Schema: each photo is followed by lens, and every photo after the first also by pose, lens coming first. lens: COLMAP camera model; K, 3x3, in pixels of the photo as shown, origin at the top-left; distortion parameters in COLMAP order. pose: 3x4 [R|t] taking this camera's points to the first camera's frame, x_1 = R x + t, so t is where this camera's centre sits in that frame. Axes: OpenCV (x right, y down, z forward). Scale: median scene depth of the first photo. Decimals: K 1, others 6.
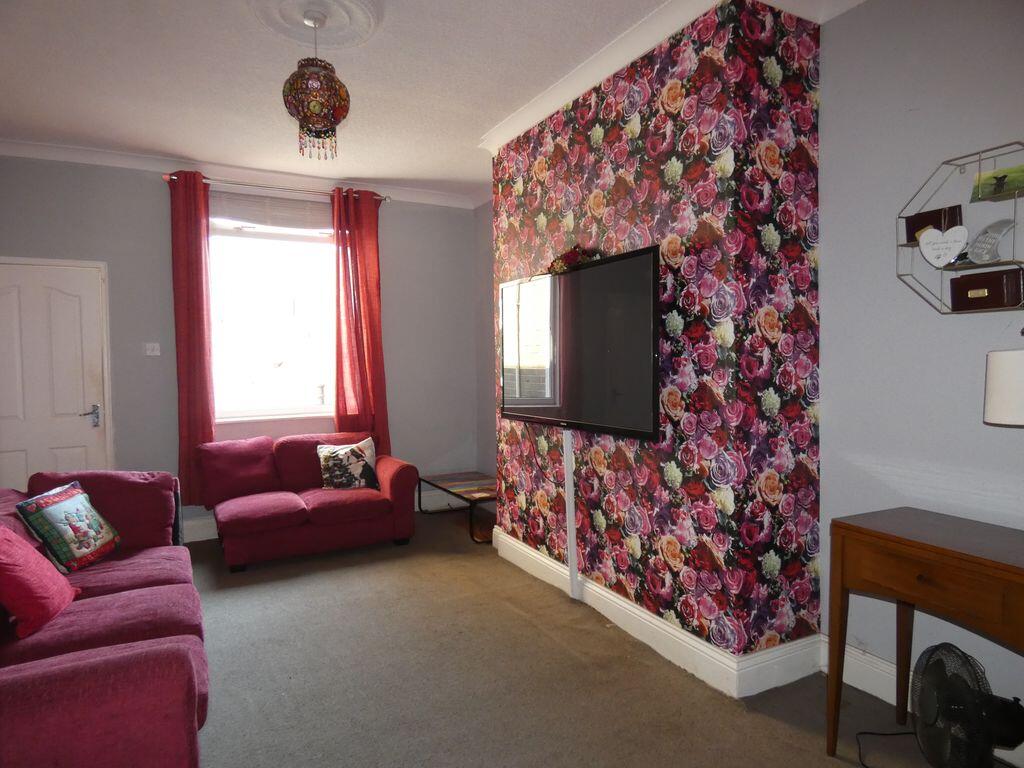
lens RADIAL K [[621.7, 0, 512.0], [0, 621.7, 384.0], [0, 0, 1]] dist [0.000197, 0.000022]
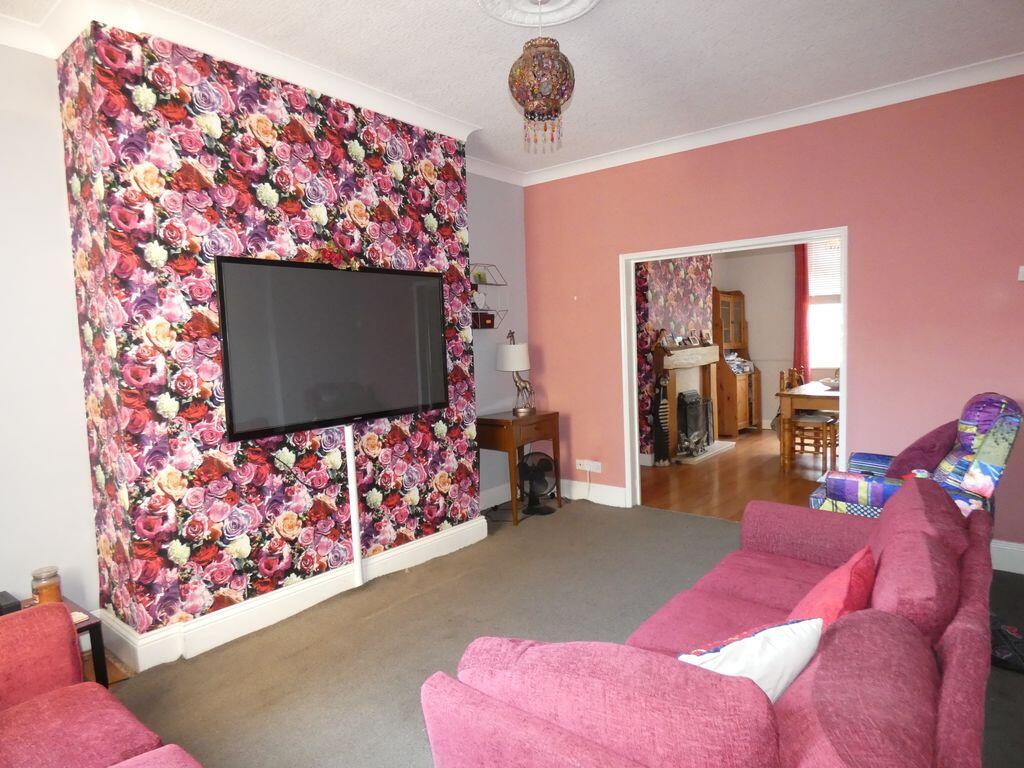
lens RADIAL K [[621.7, 0, 512.0], [0, 621.7, 384.0], [0, 0, 1]] dist [0.000197, 0.000022]
pose [[-0.396770, -0.044487, 0.916839, -1.017943], [0.072317, 0.994205, 0.079537, -0.058313], [-0.915065, 0.097861, -0.391253, 1.241593]]
